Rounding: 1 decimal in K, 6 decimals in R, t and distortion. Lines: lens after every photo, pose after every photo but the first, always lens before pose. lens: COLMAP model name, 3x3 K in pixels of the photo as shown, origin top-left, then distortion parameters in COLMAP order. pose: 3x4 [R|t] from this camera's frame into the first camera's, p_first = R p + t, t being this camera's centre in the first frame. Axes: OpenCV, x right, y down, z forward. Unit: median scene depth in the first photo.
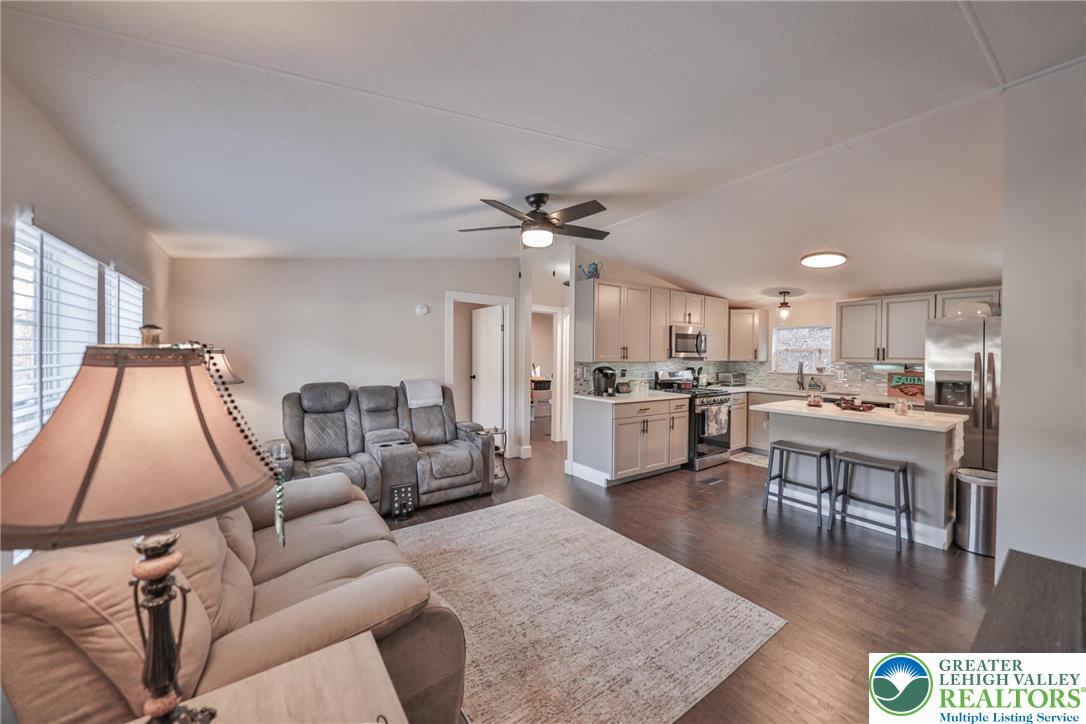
lens RADIAL K [[393.9, 0, 553.3], [0, 393.9, 356.1], [0, 0, 1]] dist [0.001875, -0.005799]
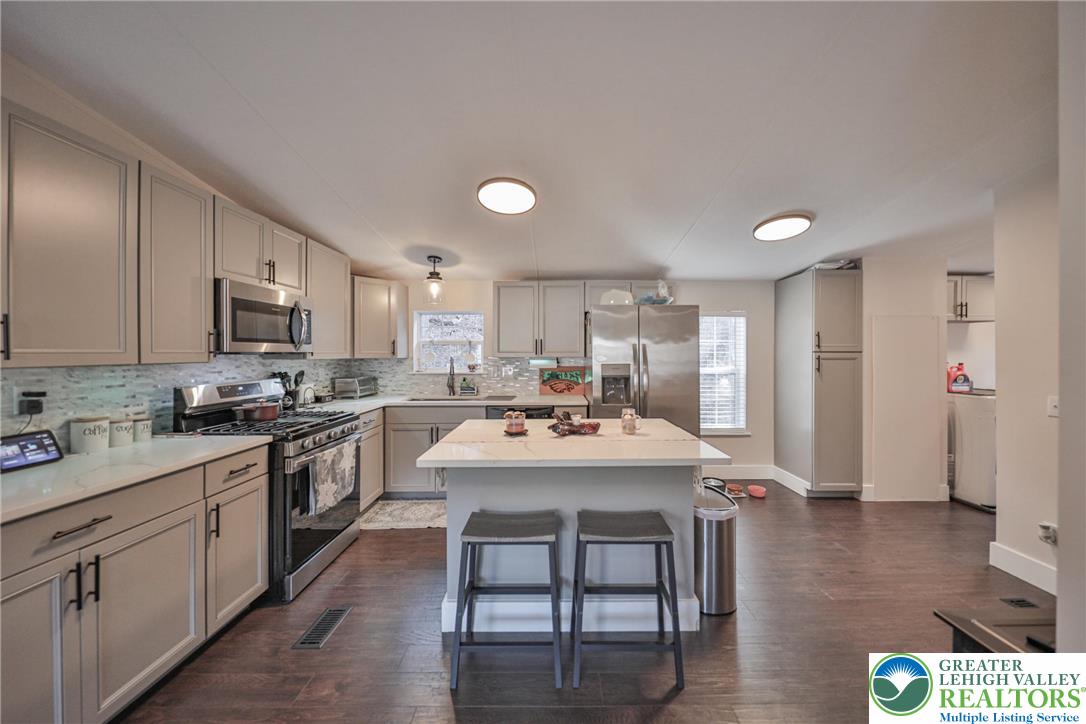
lens RADIAL K [[393.9, 0, 553.3], [0, 393.9, 356.1], [0, 0, 1]] dist [0.001875, -0.005799]
pose [[0.615593, -0.015665, 0.787909, 0.180643], [0.012510, 0.999871, 0.010105, 0.006830], [-0.787965, 0.003636, 0.615709, 0.440205]]
